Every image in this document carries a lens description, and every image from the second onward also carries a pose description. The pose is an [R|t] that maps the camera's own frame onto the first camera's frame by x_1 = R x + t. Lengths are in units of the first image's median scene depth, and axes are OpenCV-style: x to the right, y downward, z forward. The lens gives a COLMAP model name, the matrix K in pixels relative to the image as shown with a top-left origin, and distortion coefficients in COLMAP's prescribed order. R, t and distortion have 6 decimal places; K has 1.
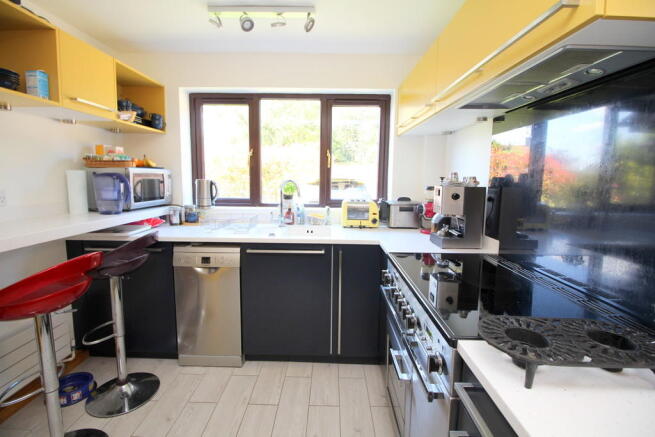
lens RADIAL K [[305.9, 0, 326.5], [0, 305.9, 214.7], [0, 0, 1]] dist [-0.012305, -0.001029]
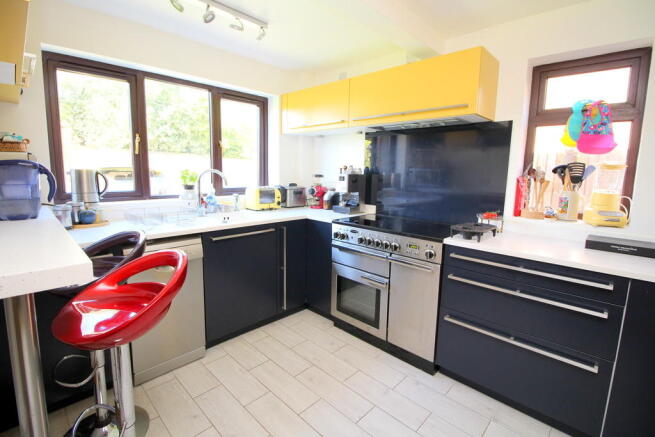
lens RADIAL K [[305.9, 0, 328.1], [0, 305.9, 217.7], [0, 0, 1]] dist [-0.012305, -0.001029]
pose [[0.685124, -0.112375, 0.719706, -0.592723], [0.076723, 0.993665, 0.082115, -0.007241], [-0.724375, -0.001040, 0.689406, 0.005870]]
